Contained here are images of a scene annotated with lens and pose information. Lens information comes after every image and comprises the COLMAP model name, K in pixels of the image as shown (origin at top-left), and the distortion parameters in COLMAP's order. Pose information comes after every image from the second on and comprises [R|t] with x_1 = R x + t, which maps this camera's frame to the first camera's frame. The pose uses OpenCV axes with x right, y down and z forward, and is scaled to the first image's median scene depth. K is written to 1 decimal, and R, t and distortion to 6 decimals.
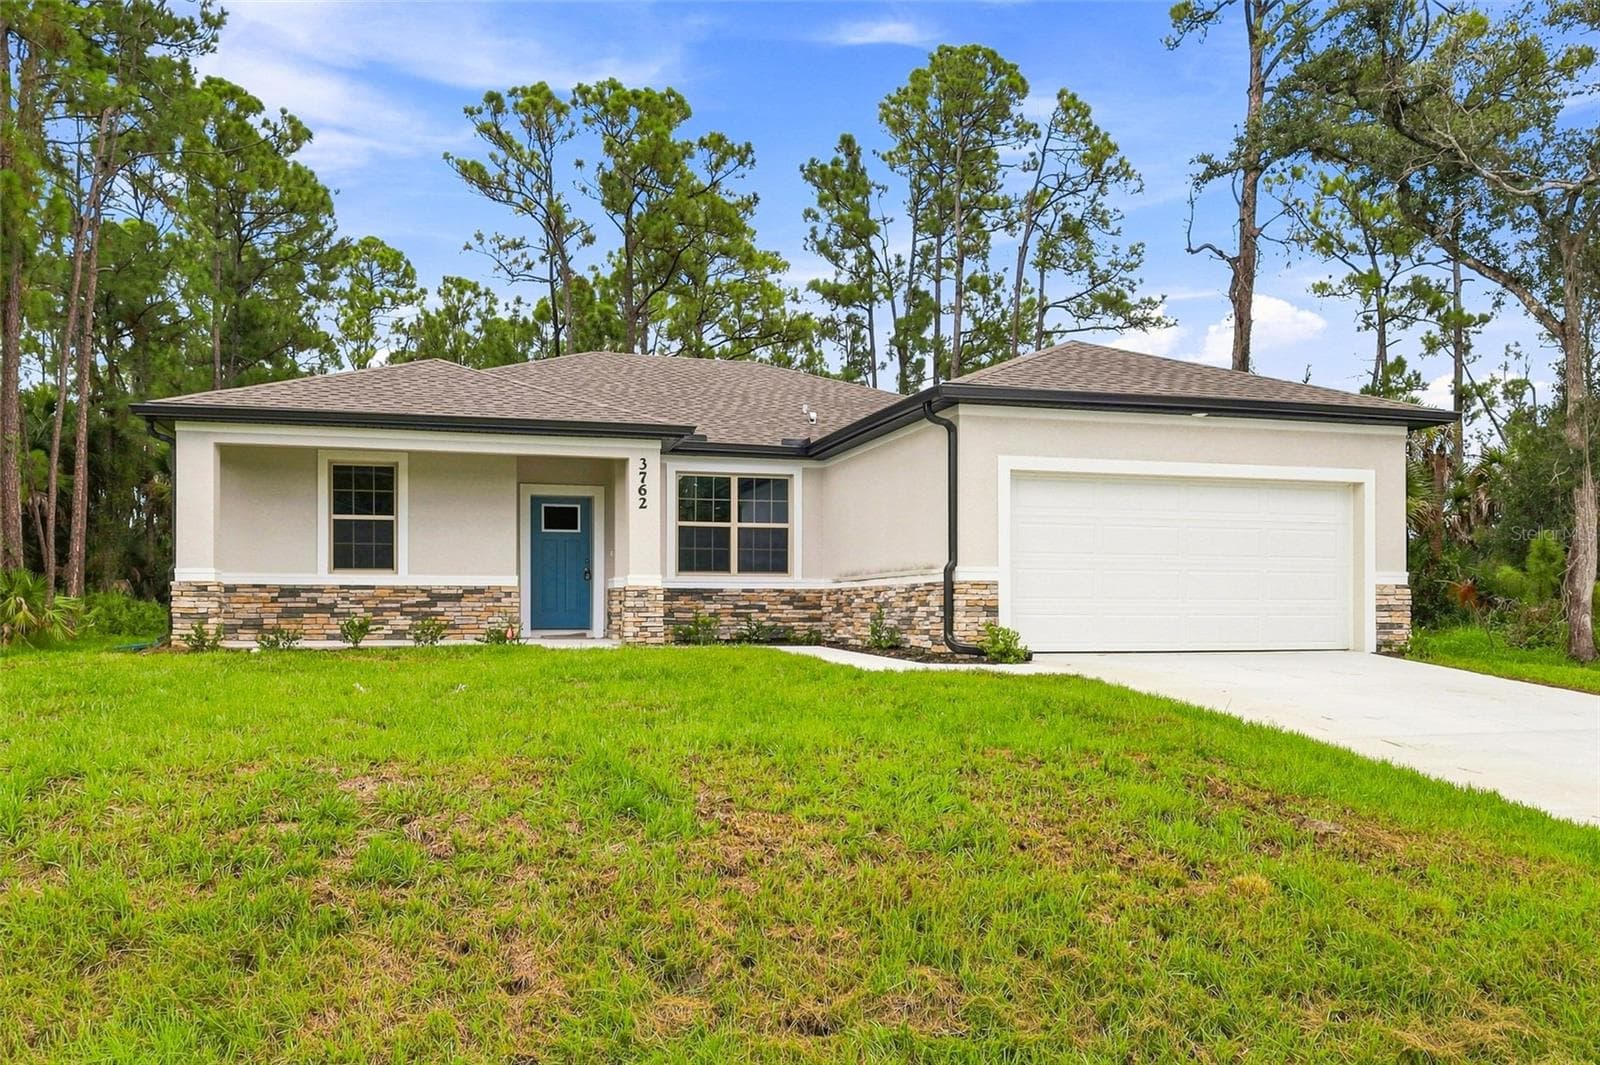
lens RADIAL K [[1221.1, 0, 803.0], [0, 1221.1, 597.8], [0, 0, 1]] dist [0.005600, -0.009095]
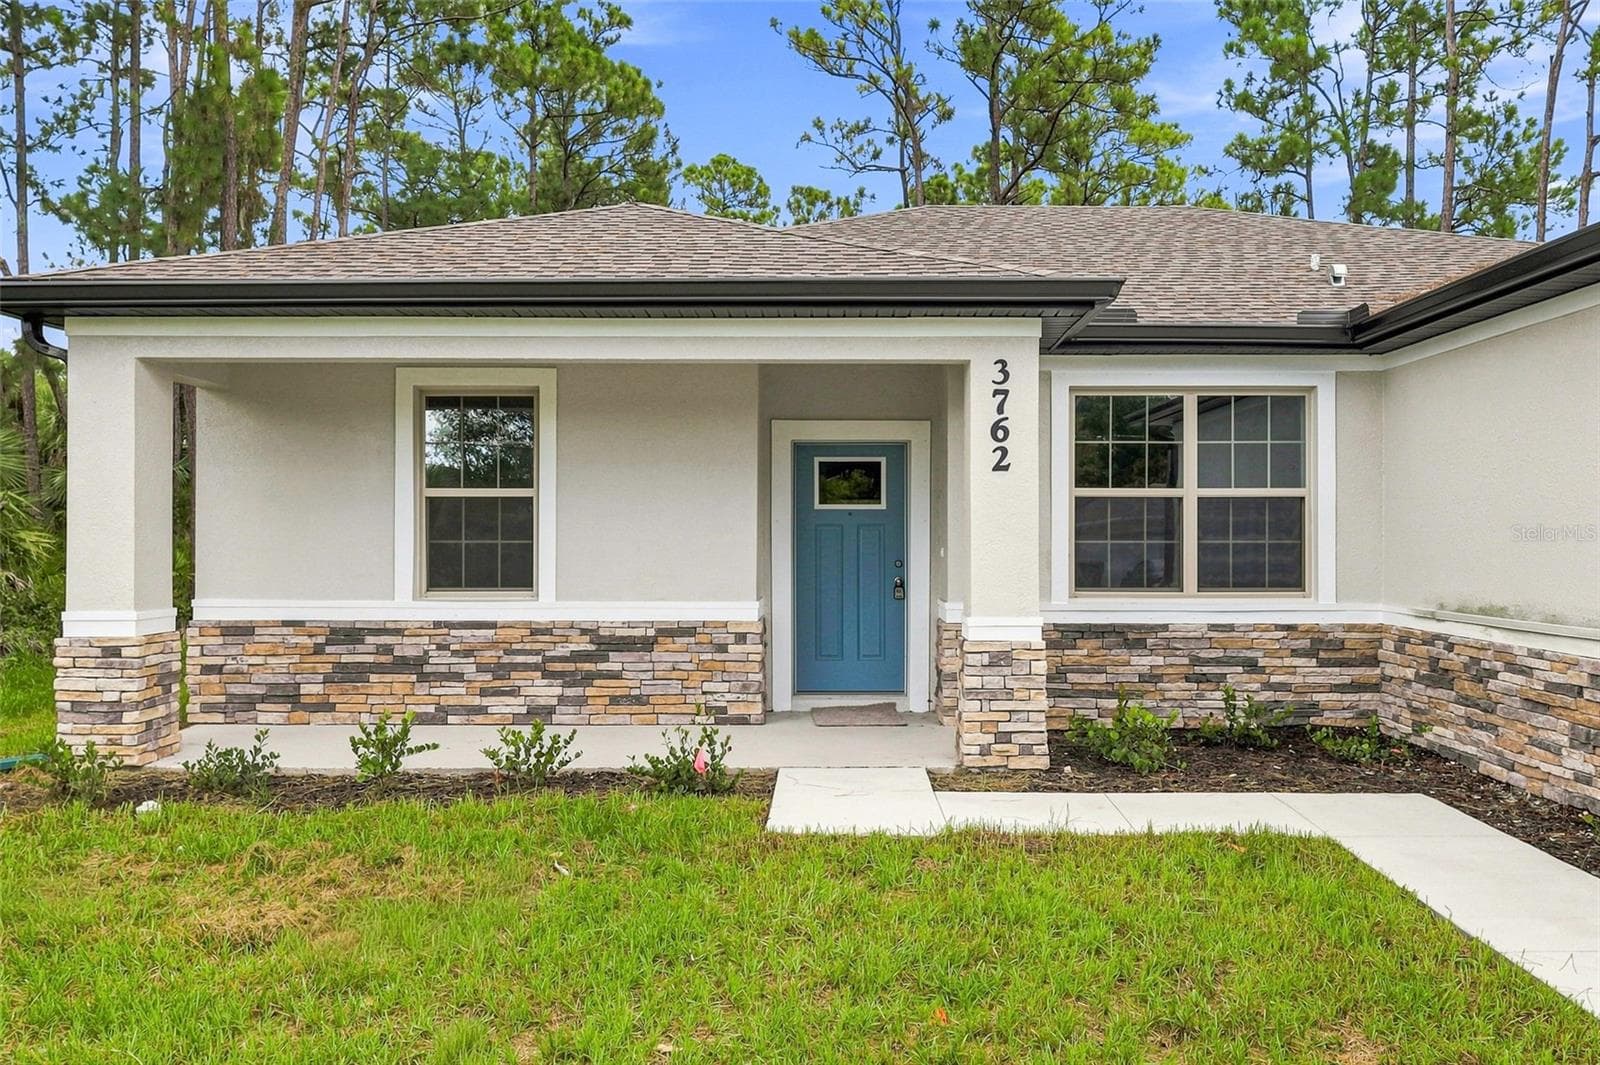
lens RADIAL K [[1221.1, 0, 828.8], [0, 1221.1, 531.3], [0, 0, 1]] dist [0.005600, -0.009095]
pose [[0.960515, -0.000752, -0.278228, -0.059533], [0.002543, 0.999978, 0.006078, -0.047720], [0.278218, -0.006545, 0.960496, 0.489318]]
